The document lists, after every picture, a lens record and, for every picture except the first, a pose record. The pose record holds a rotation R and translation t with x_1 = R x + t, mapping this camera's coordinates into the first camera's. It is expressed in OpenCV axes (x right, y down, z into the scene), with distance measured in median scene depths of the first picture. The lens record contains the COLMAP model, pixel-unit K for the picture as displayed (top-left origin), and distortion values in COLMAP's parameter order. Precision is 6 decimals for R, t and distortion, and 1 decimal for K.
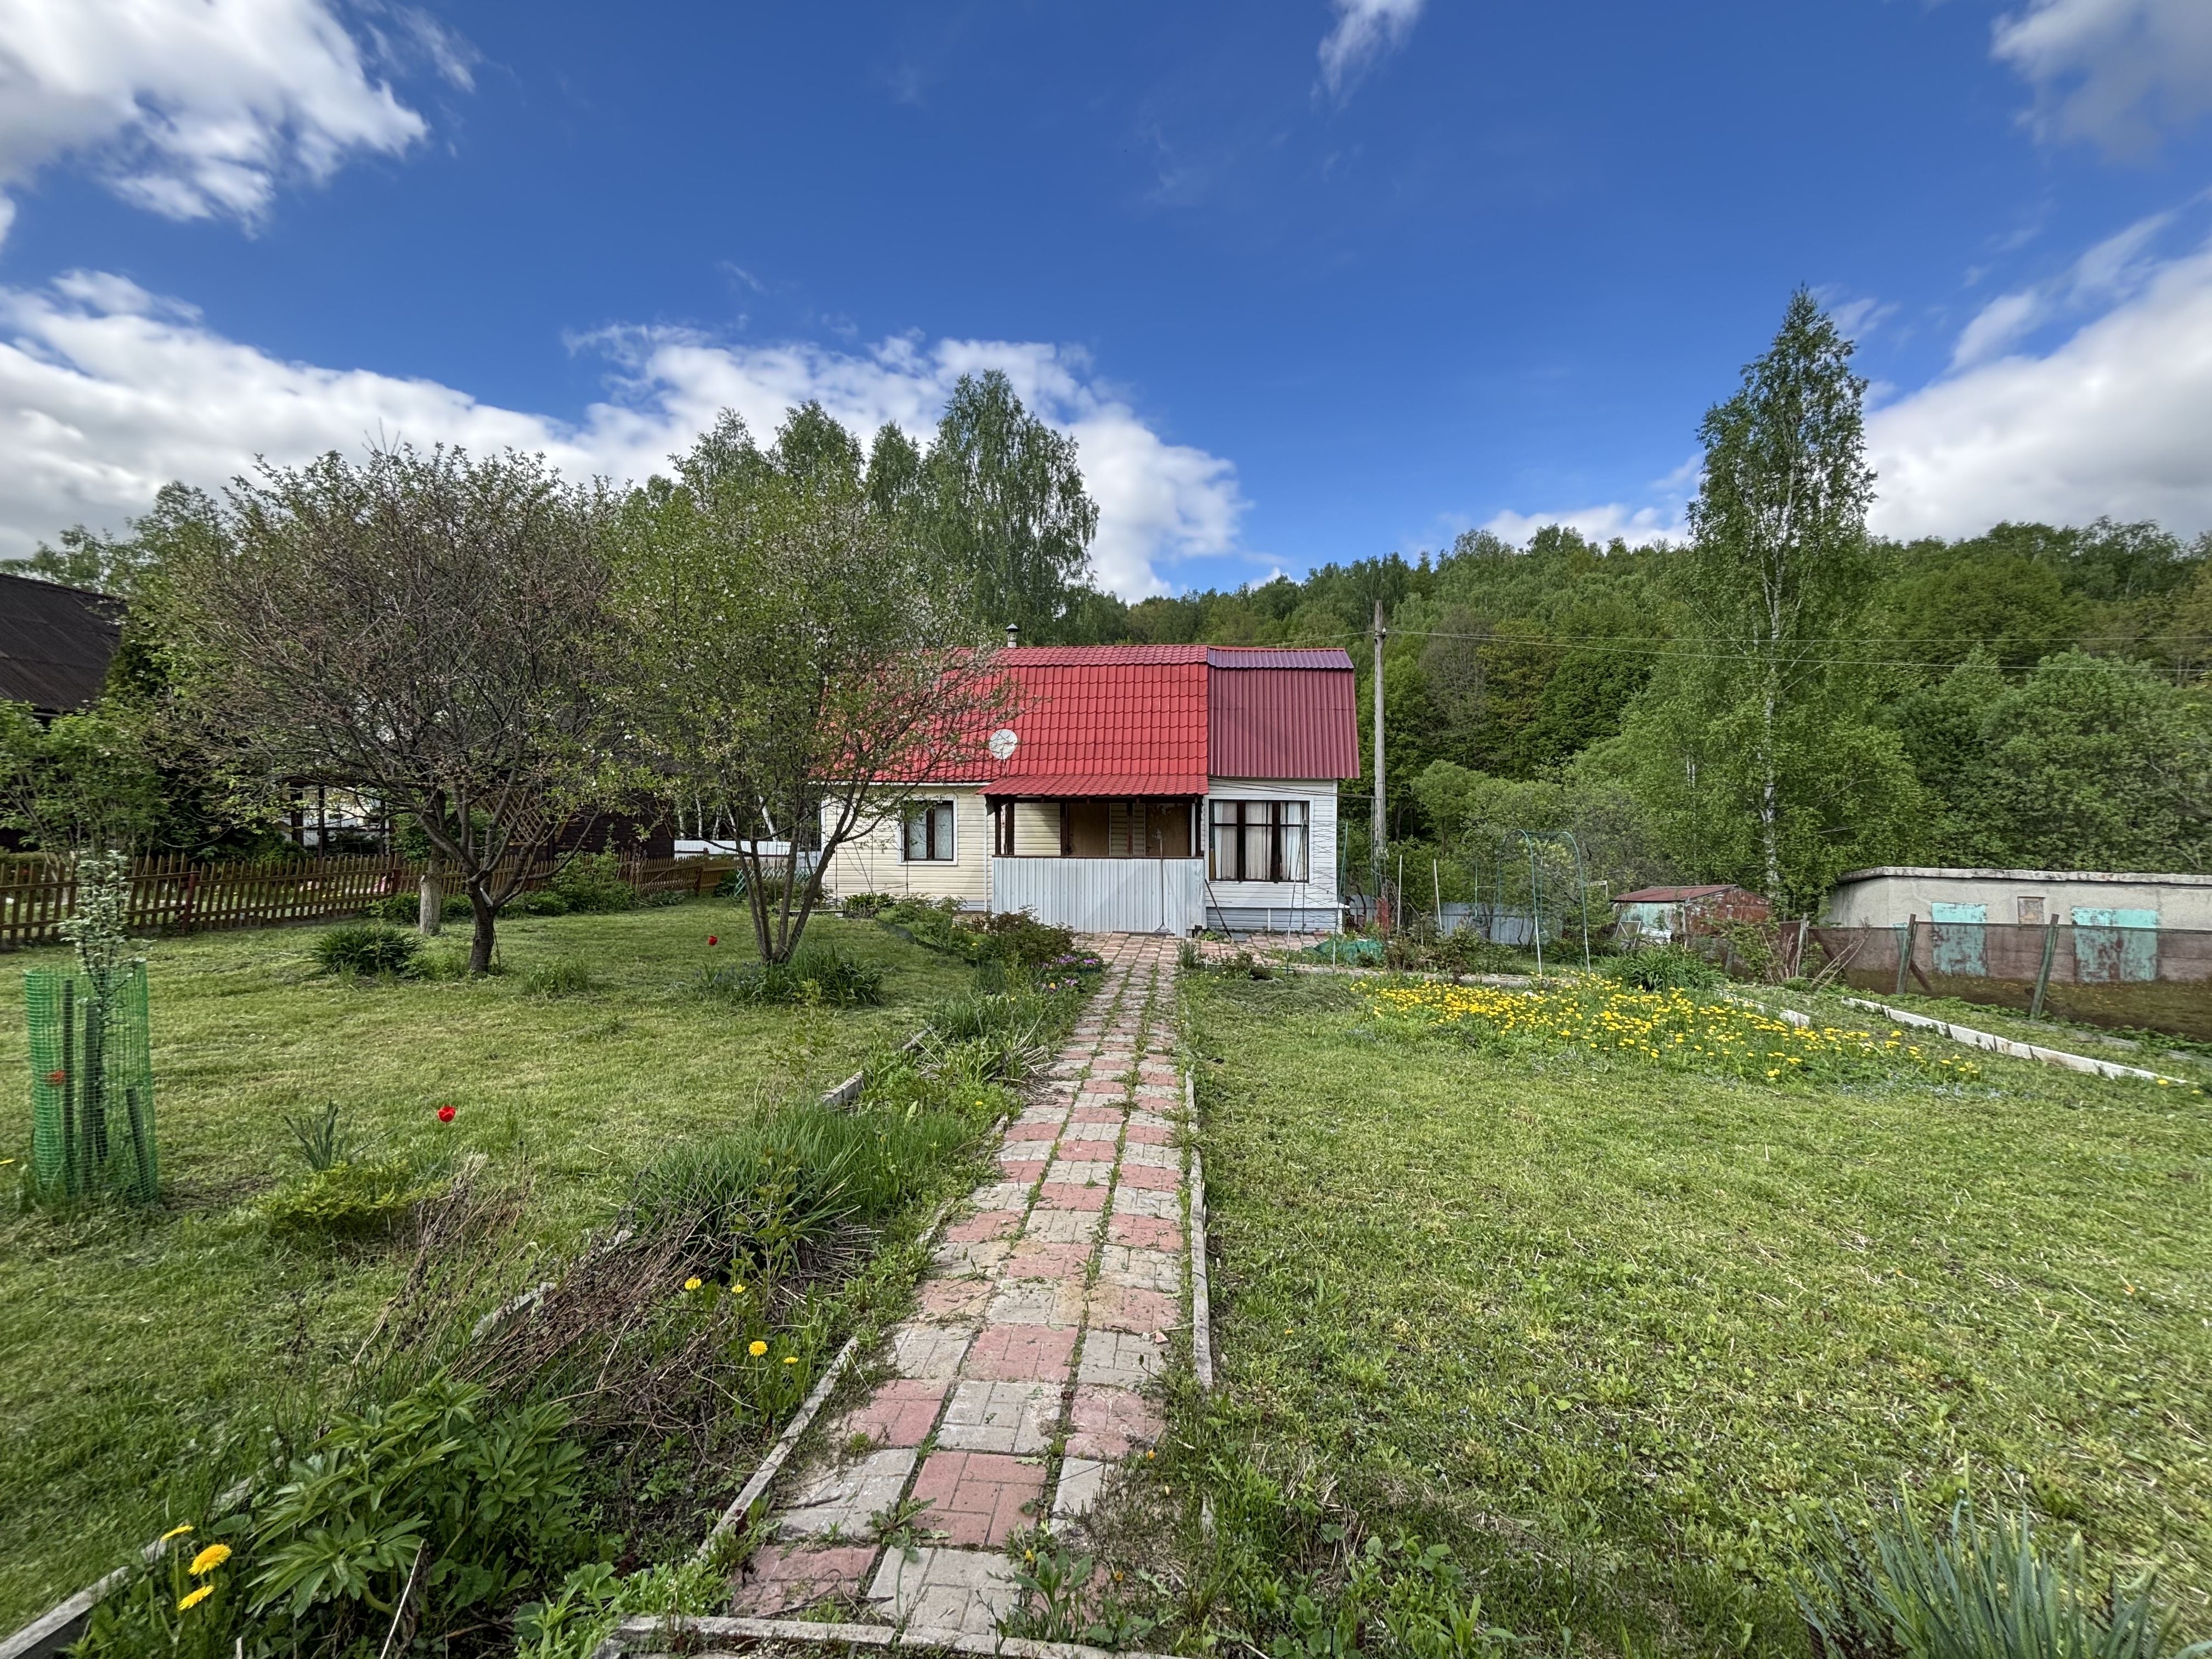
lens RADIAL K [[893.4, 0, 1110.7], [0, 893.4, 833.1], [0, 0, 1]] dist [0.000266, -0.000240]
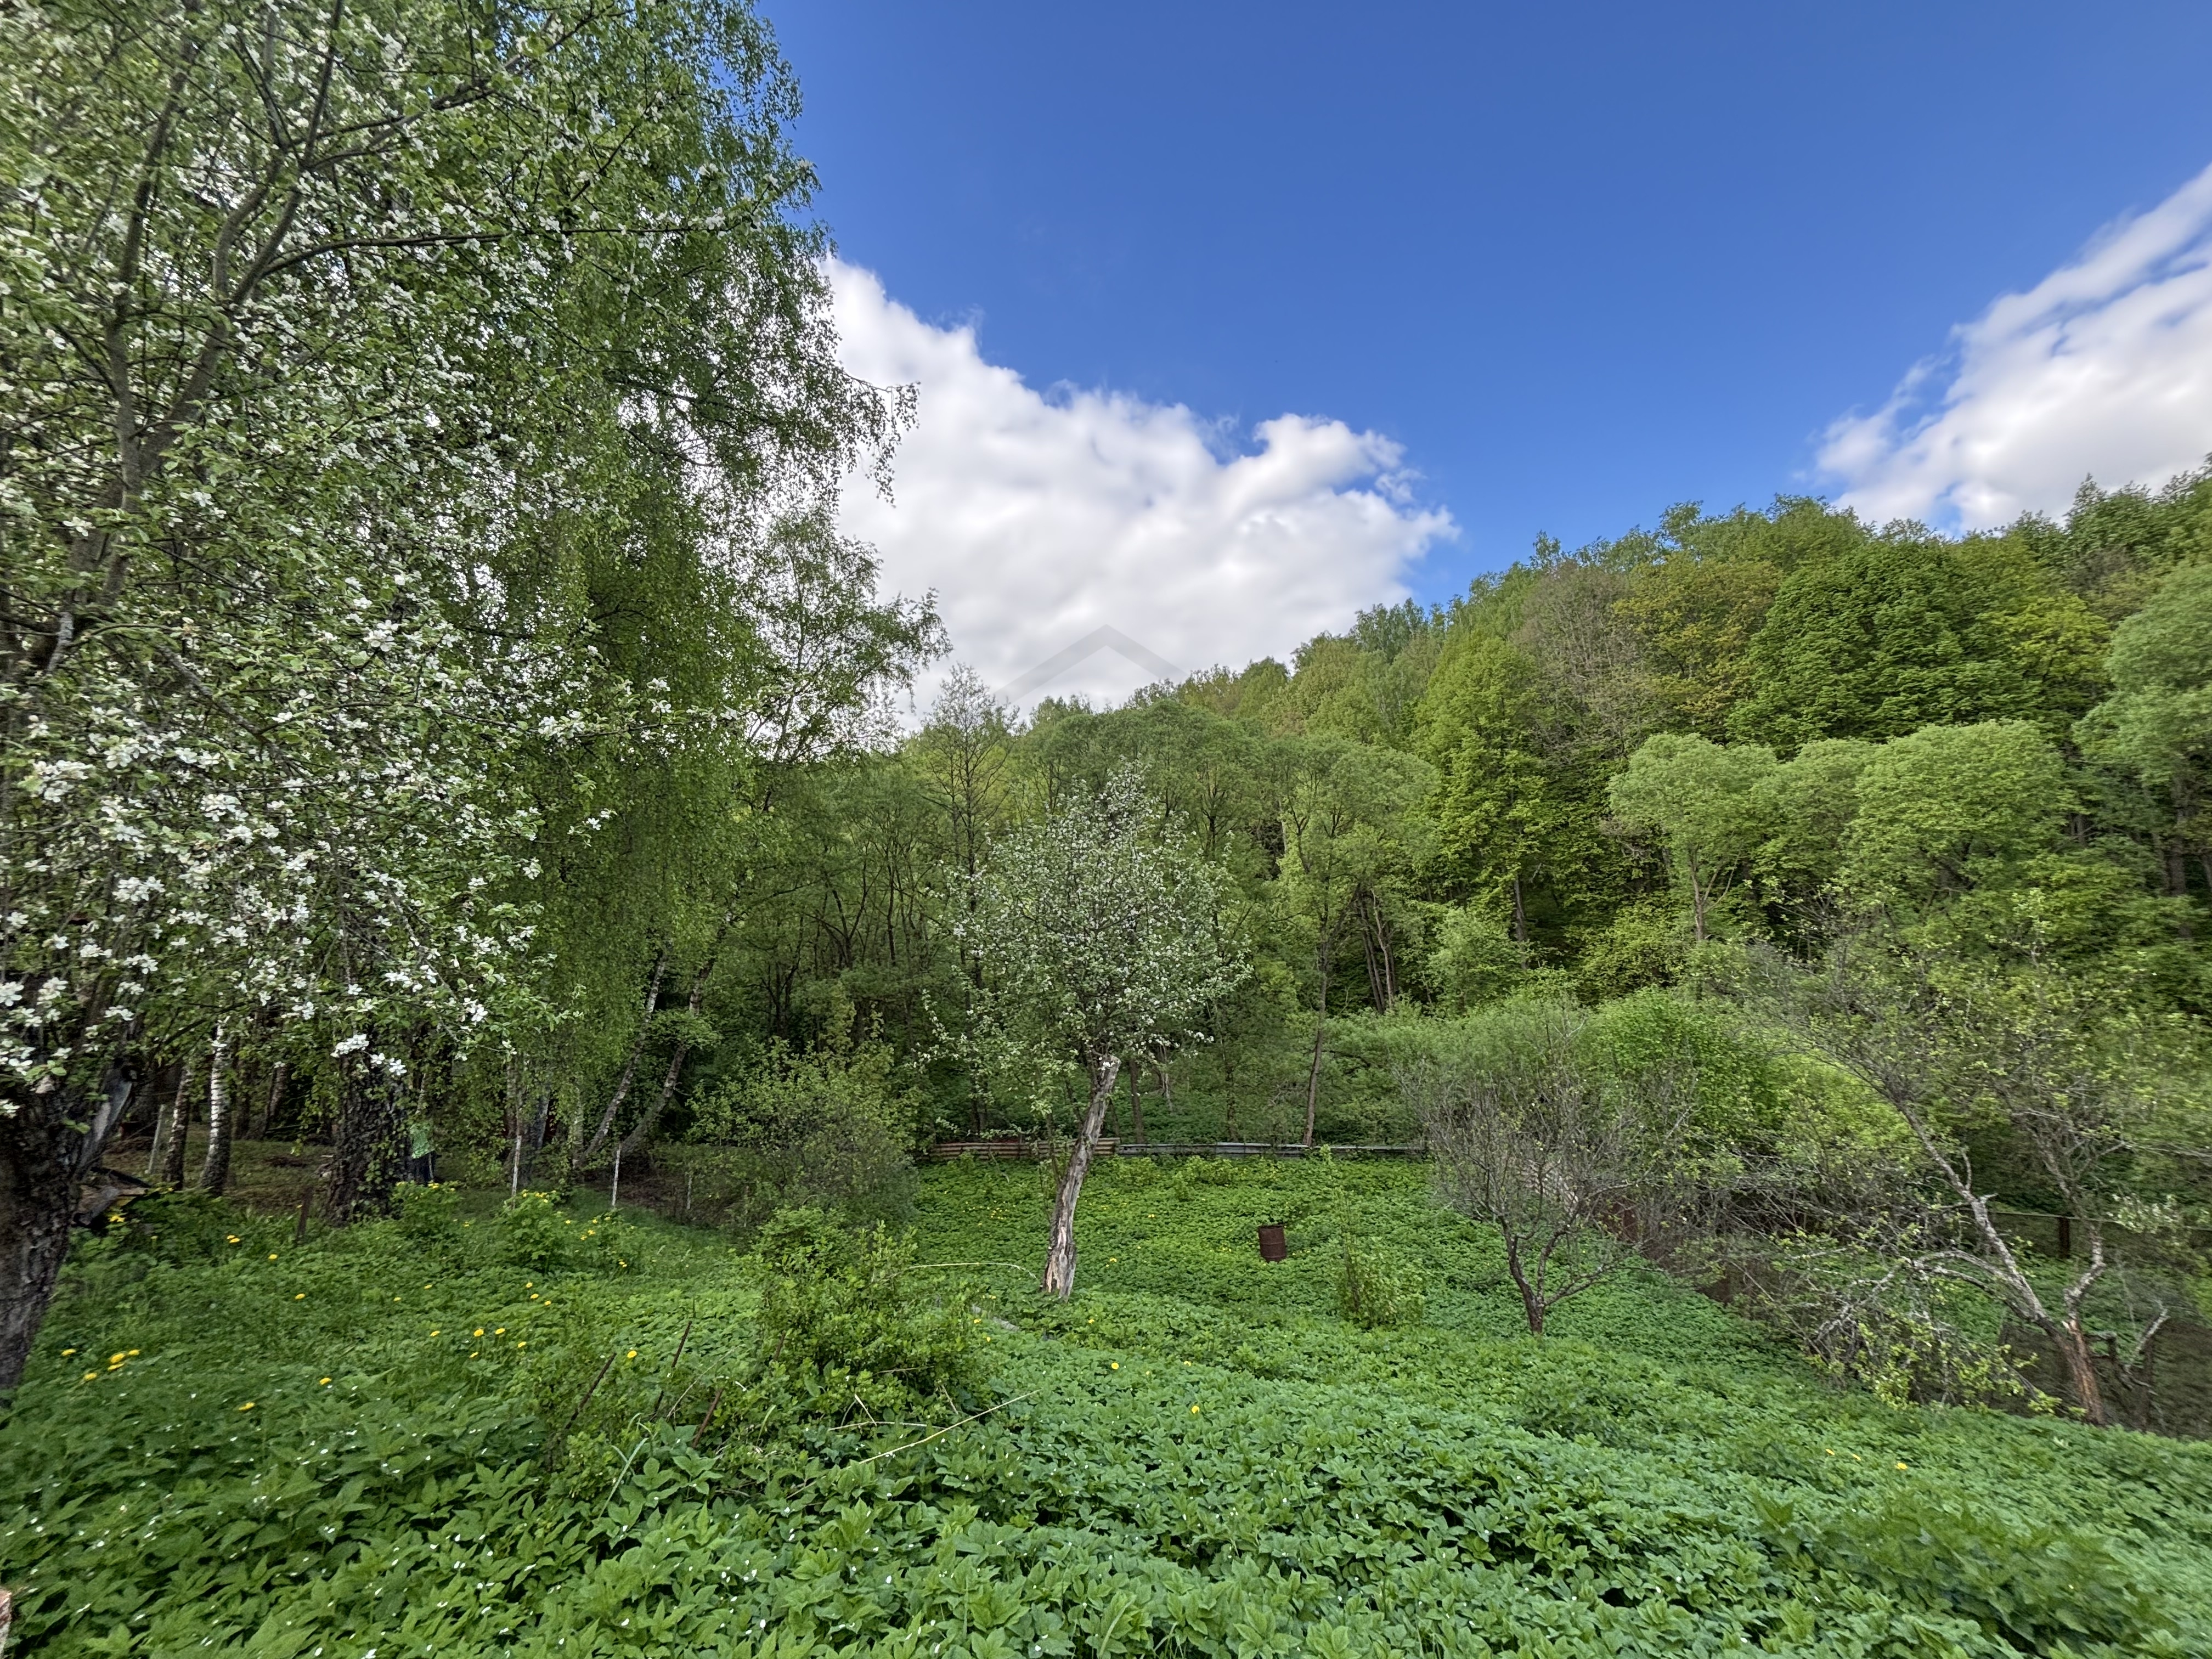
lens RADIAL K [[894.3, 0, 1102.1], [0, 894.3, 823.1], [0, 0, 1]] dist [0.001673, -0.000101]
pose [[0.996271, -0.086267, -0.001551, 0.138269], [0.084539, 0.979592, -0.182351, 0.071401], [0.017250, 0.181540, 0.983232, 1.220407]]
